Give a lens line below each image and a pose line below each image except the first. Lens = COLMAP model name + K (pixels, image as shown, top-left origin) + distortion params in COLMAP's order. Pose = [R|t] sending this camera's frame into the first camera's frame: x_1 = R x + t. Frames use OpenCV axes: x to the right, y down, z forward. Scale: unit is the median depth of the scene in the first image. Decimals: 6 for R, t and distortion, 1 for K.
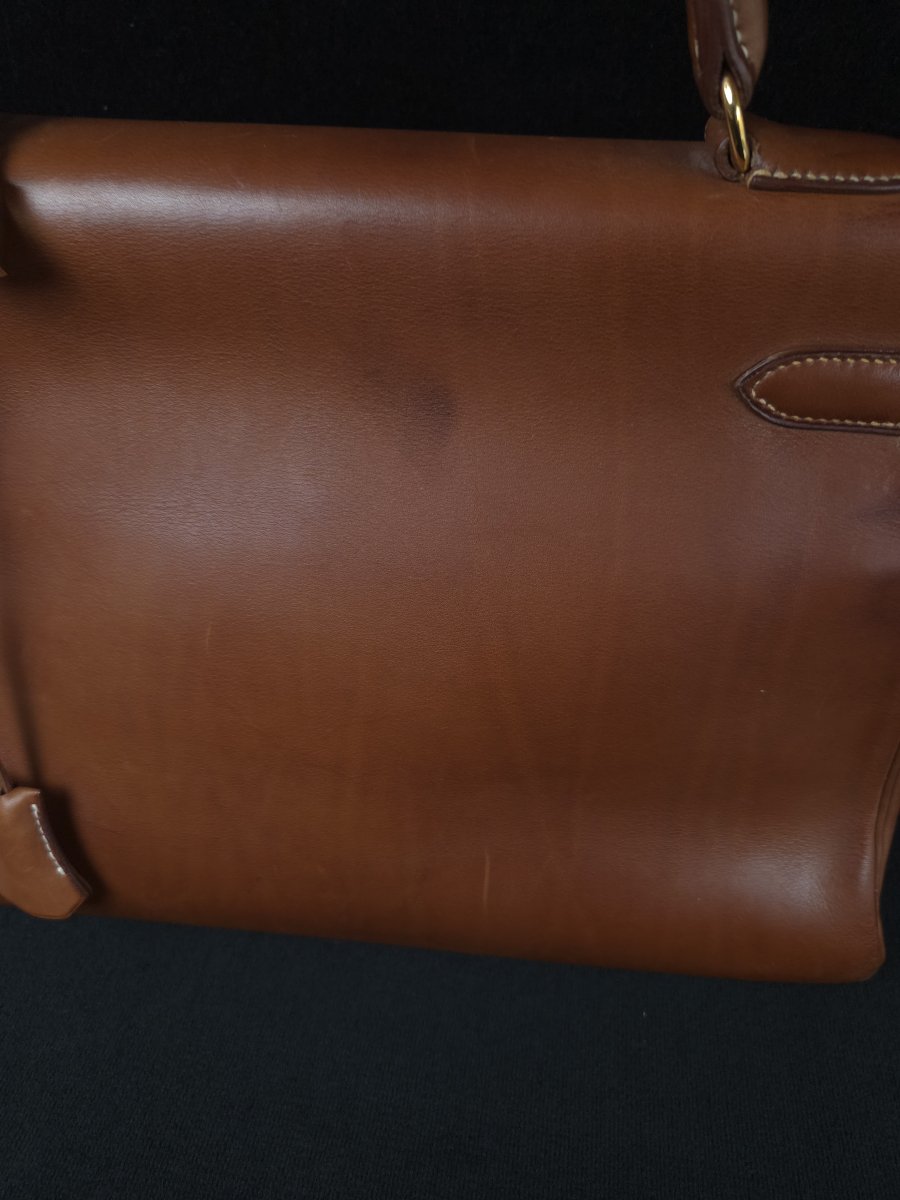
lens RADIAL K [[841.7, 0, 458.7], [0, 841.7, 600.4], [0, 0, 1]] dist [-0.005805, -0.004375]
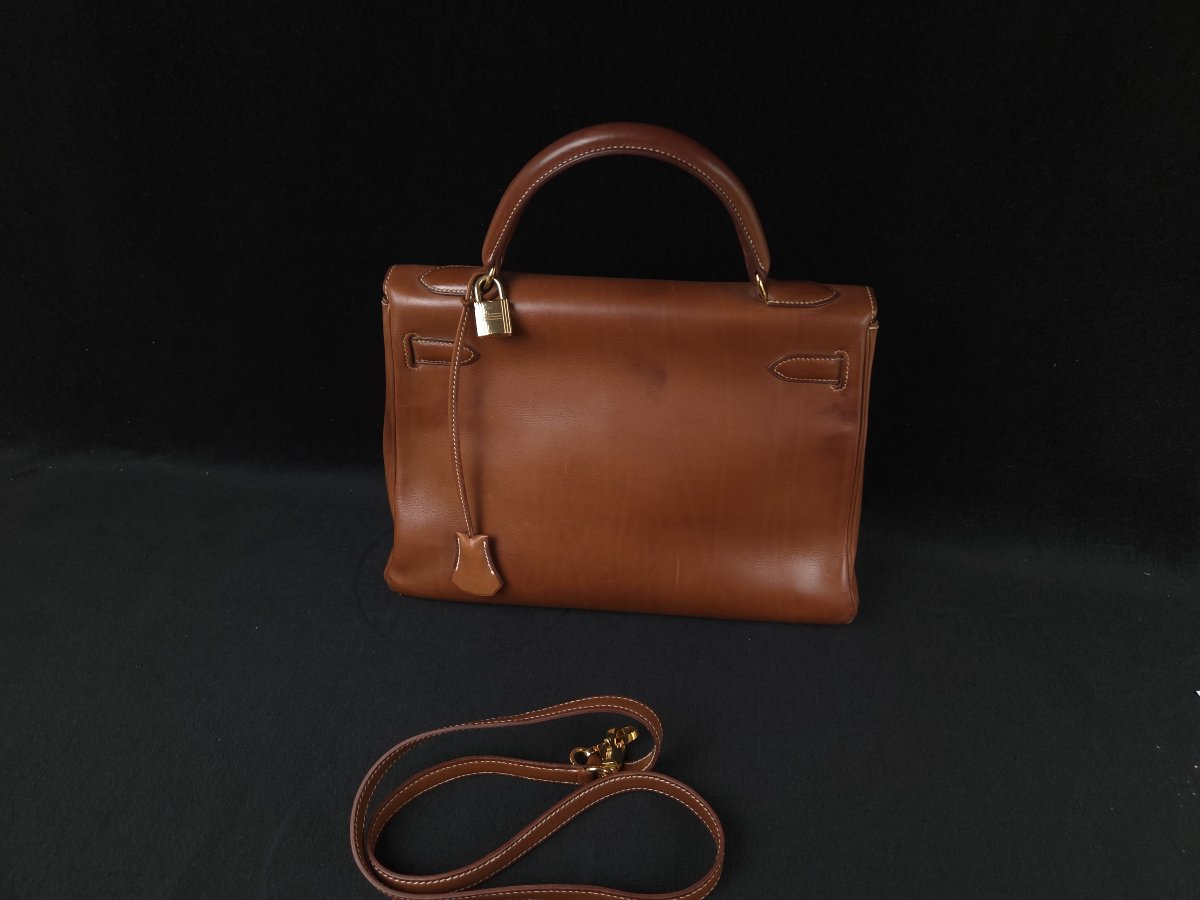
lens RADIAL K [[820.5, 0, 592.4], [0, 820.5, 457.6], [0, 0, 1]] dist [0.033110, -0.022311]
pose [[0.999823, -0.018004, -0.005434, -0.255697], [0.017703, 0.998535, -0.051124, 0.178317], [0.006346, 0.051019, 0.998678, -1.775302]]
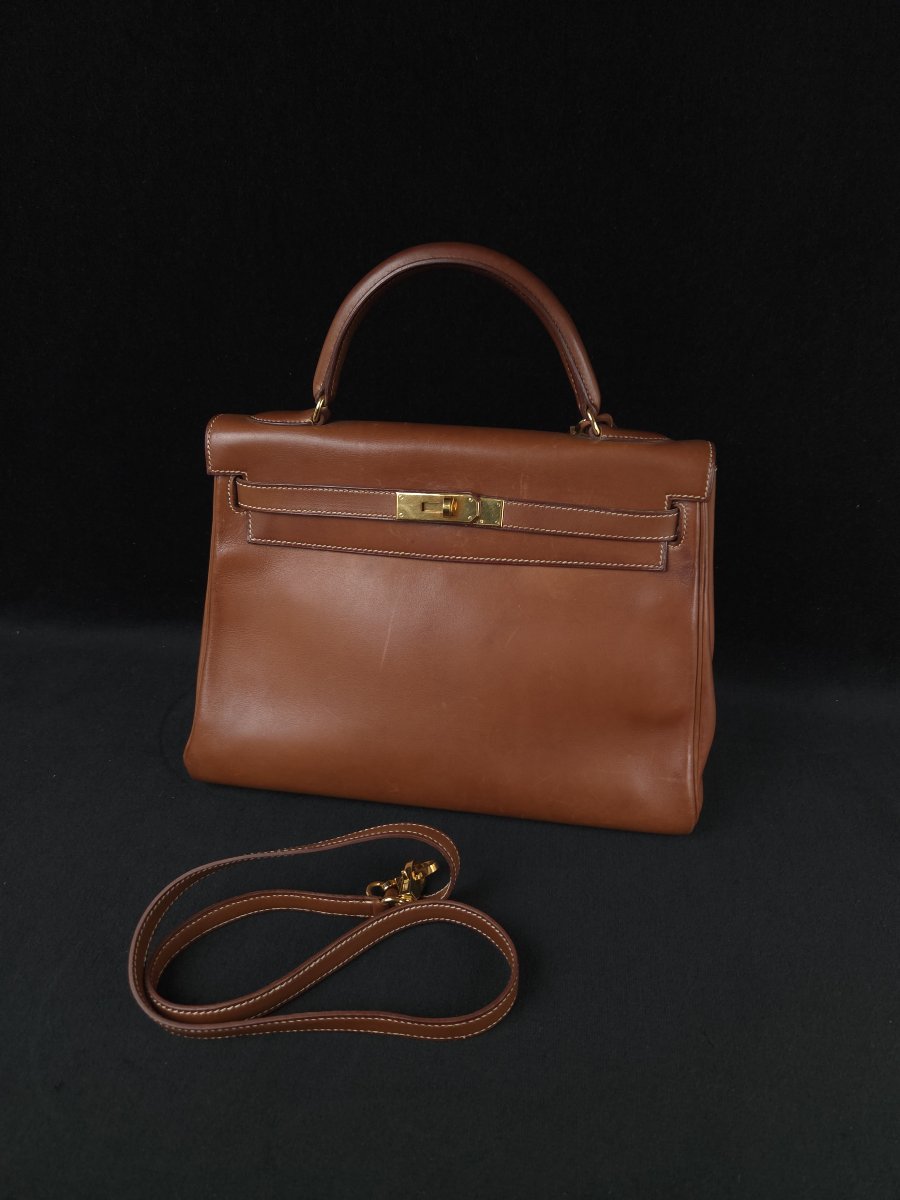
lens RADIAL K [[820.5, 0, 468.0], [0, 820.5, 615.4], [0, 0, 1]] dist [0.033110, -0.022311]
pose [[0.999393, -0.031337, 0.015204, -0.046855], [0.032837, 0.993255, -0.111201, 0.453318], [-0.011617, 0.111633, 0.993682, -1.746065]]
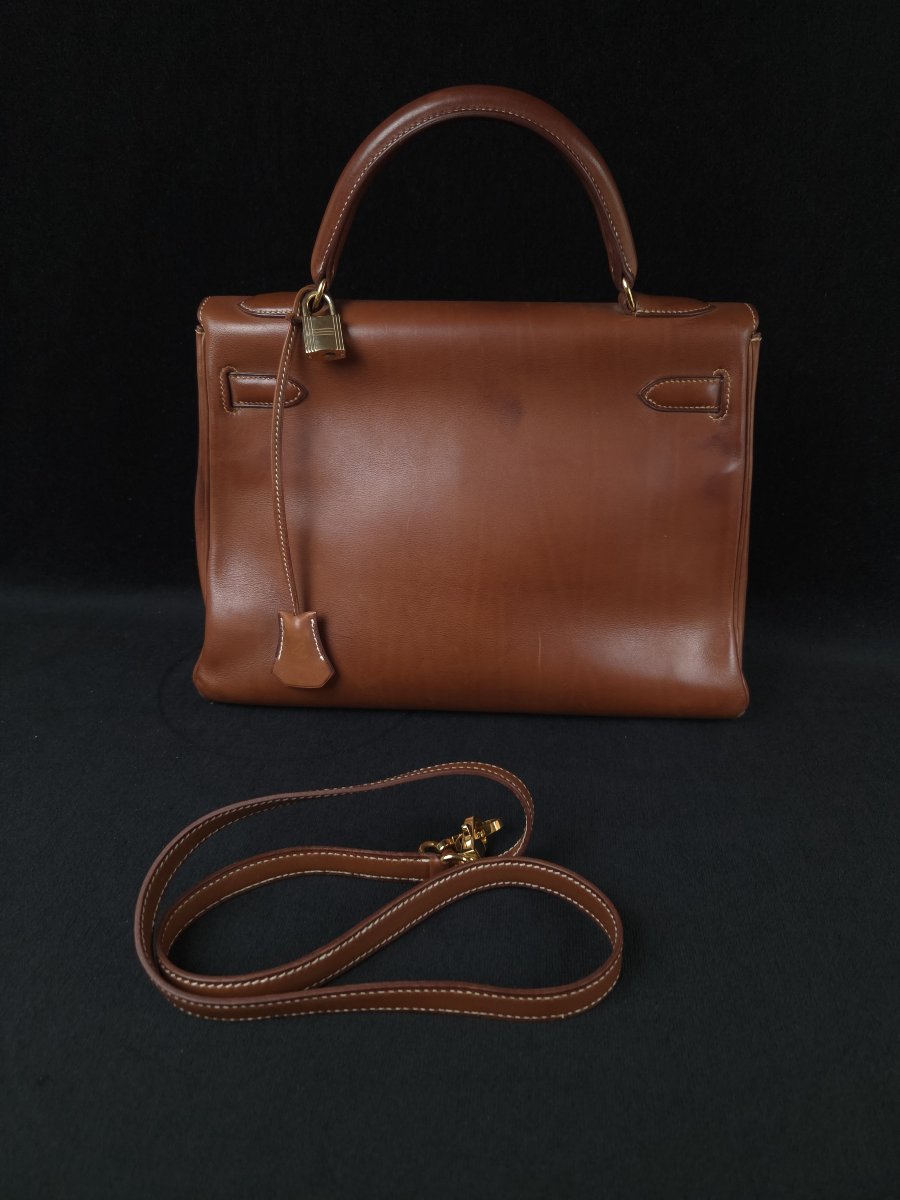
lens RADIAL K [[820.5, 0, 444.0], [0, 820.5, 611.3], [0, 0, 1]] dist [0.033110, -0.022311]
pose [[0.999037, -0.032973, 0.028957, -0.339254], [0.037958, 0.980434, -0.193153, 0.834371], [-0.022021, 0.194066, 0.980741, -1.261434]]
